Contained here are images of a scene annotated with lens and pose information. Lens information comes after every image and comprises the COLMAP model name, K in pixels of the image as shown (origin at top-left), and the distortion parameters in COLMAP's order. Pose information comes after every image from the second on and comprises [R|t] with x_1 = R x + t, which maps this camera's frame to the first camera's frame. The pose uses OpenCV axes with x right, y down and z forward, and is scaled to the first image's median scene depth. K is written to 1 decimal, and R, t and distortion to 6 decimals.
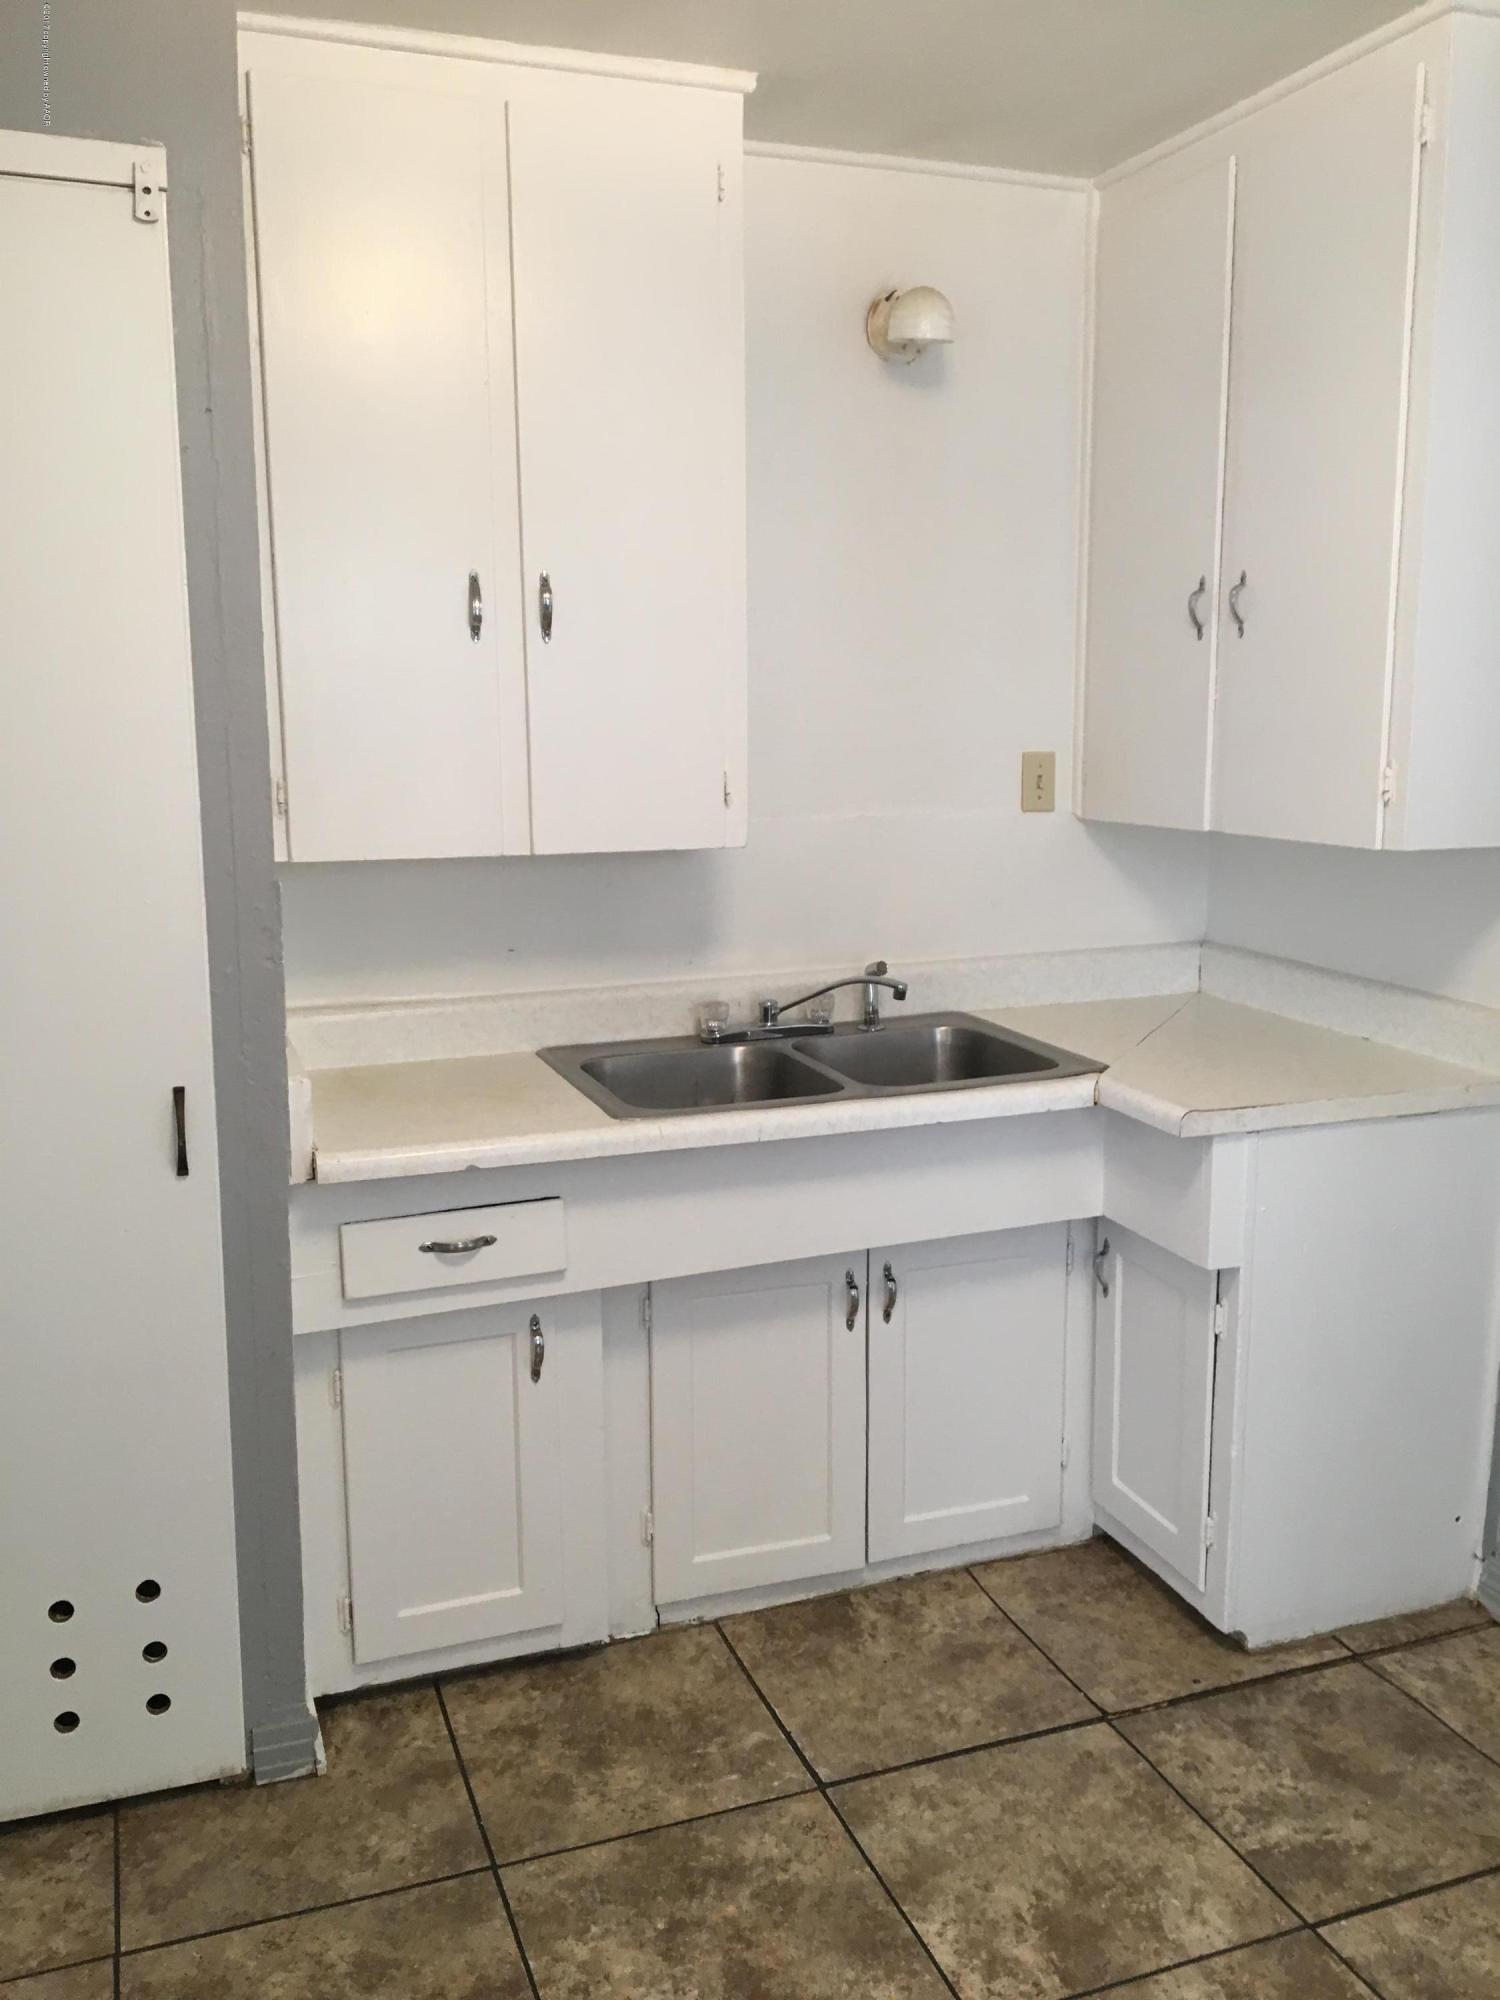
lens RADIAL K [[1691.9, 0, 749.1], [0, 1691.9, 1000.4], [0, 0, 1]] dist [0.038978, -0.036485]
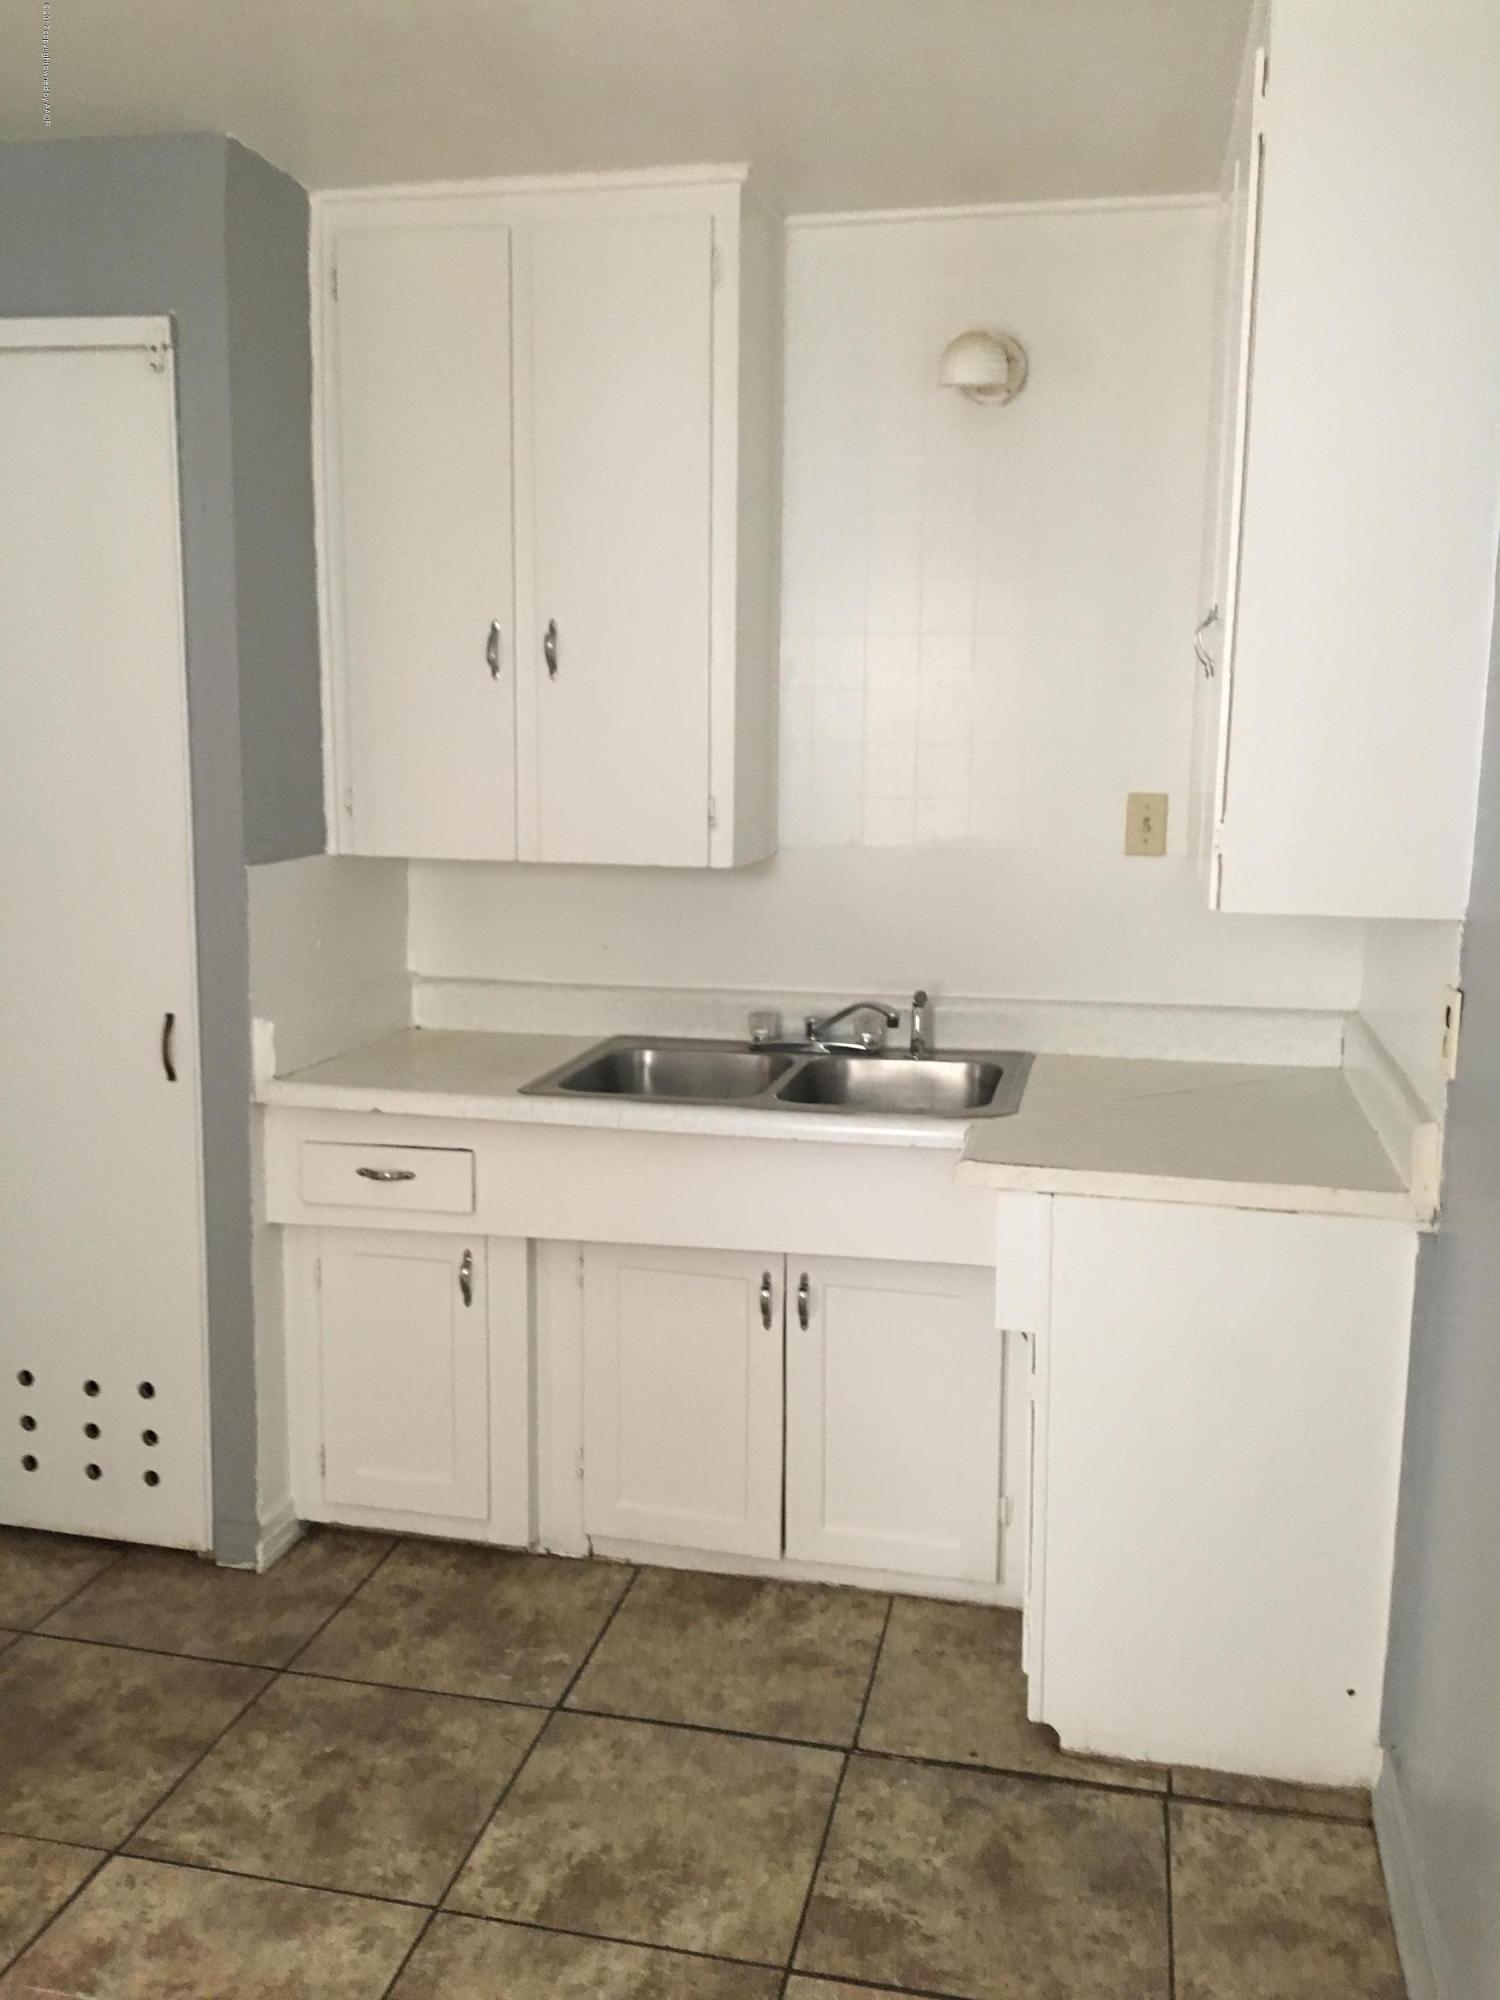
lens RADIAL K [[1691.9, 0, 744.9], [0, 1691.9, 994.3], [0, 0, 1]] dist [0.038978, -0.036485]
pose [[0.840832, 0.101449, -0.531704, 0.655714], [-0.111831, 0.993646, 0.012740, -0.027101], [0.529618, 0.048749, 0.846834, 0.099192]]
